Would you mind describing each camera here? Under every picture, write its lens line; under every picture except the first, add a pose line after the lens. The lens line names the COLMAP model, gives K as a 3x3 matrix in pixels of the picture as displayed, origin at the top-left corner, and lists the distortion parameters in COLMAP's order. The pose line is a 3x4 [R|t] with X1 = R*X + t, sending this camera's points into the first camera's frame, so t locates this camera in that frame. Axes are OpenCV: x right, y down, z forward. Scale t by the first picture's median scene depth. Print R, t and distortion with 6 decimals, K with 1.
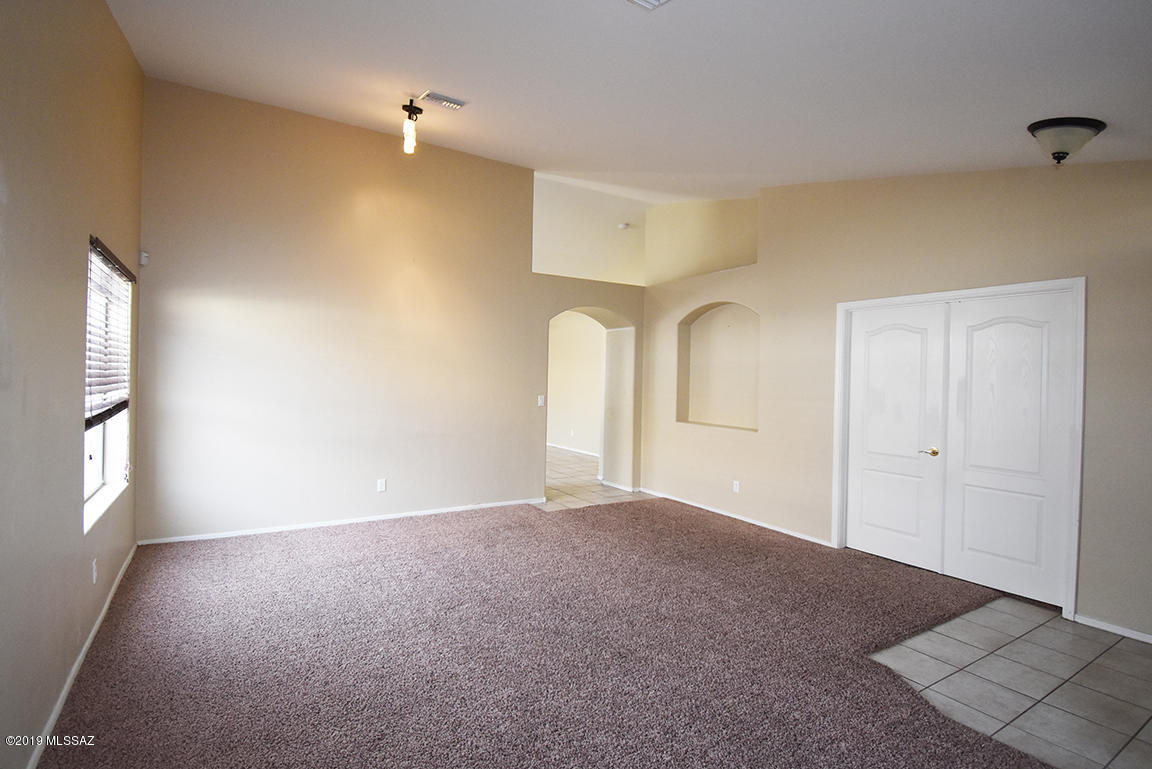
lens RADIAL K [[565.4, 0, 579.1], [0, 565.4, 385.0], [0, 0, 1]] dist [0.001273, 0.000062]
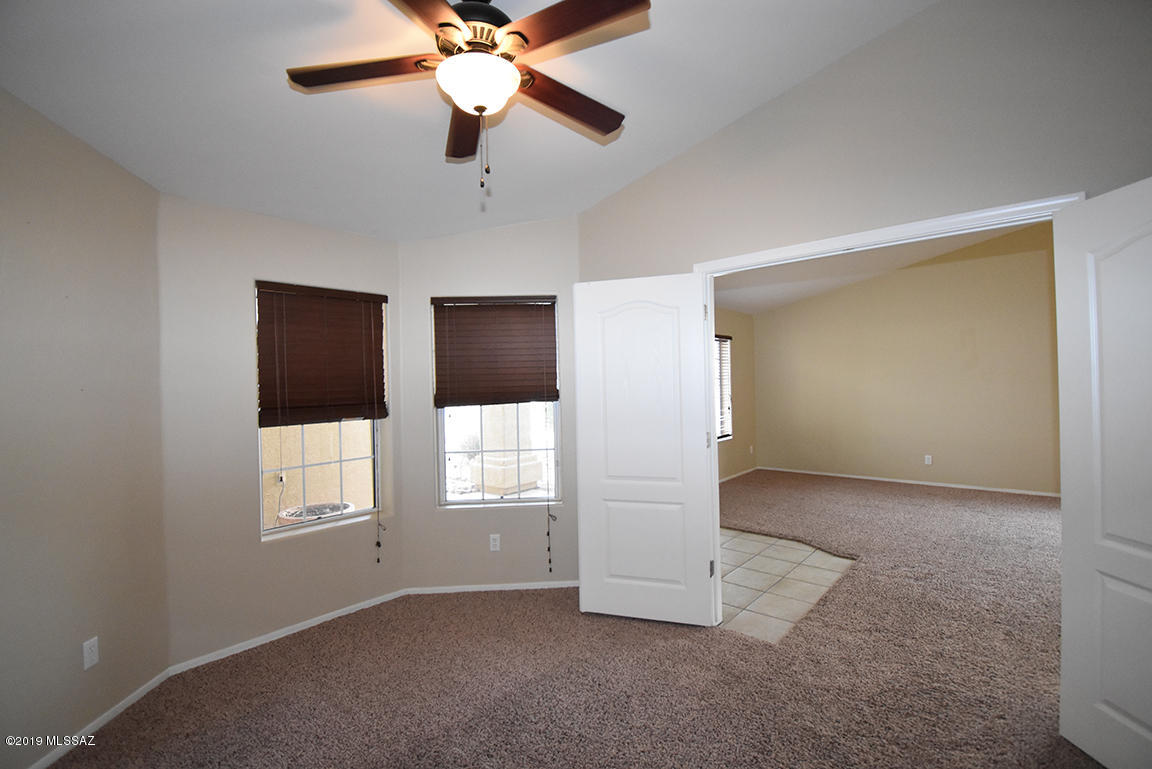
lens RADIAL K [[511.9, 0, 580.3], [0, 511.9, 379.2], [0, 0, 1]] dist [0.021024, -0.025005]
pose [[-0.957799, -0.004707, -0.287401, 1.061965], [-0.003802, 0.999986, -0.003705, 0.009718], [0.287414, -0.002456, -0.957803, 1.399243]]
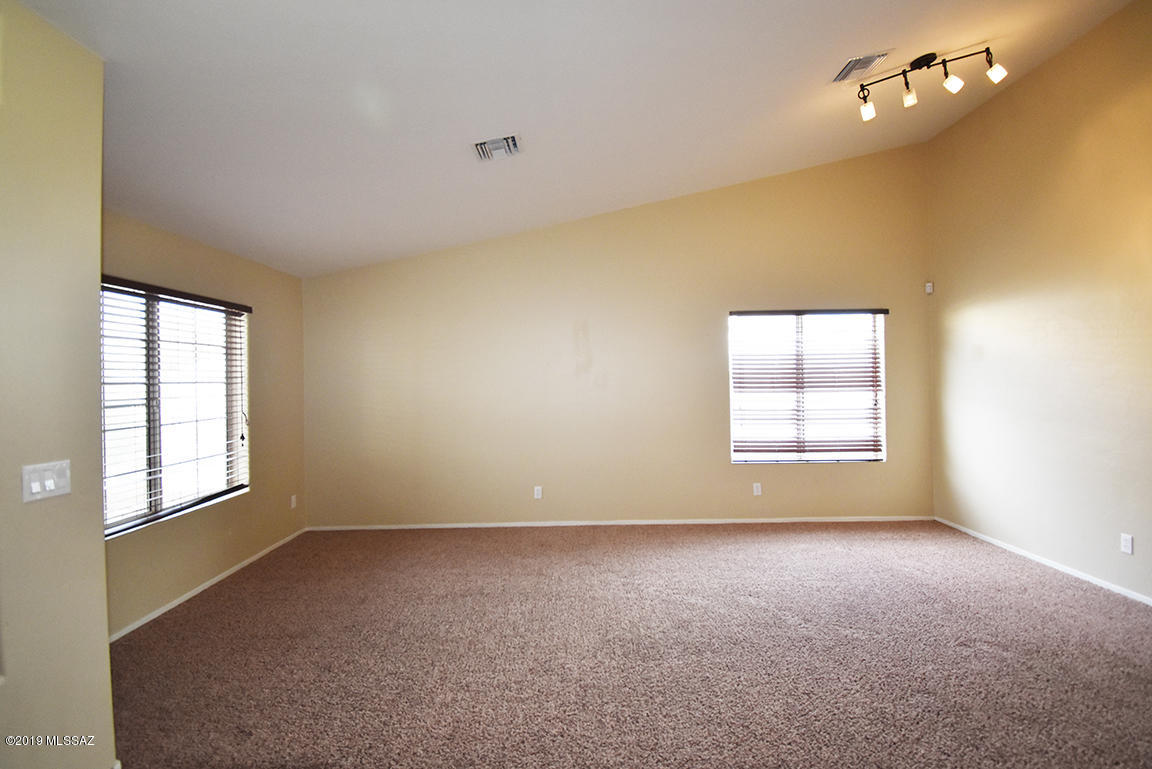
lens RADIAL K [[533.5, 0, 580.7], [0, 533.5, 378.2], [0, 0, 1]] dist [0.028465, -0.029325]
pose [[-0.523095, -0.017723, -0.852090, 0.625525], [-0.008752, 0.999843, -0.015423, 0.000502], [0.852230, -0.000610, -0.523168, 0.958546]]
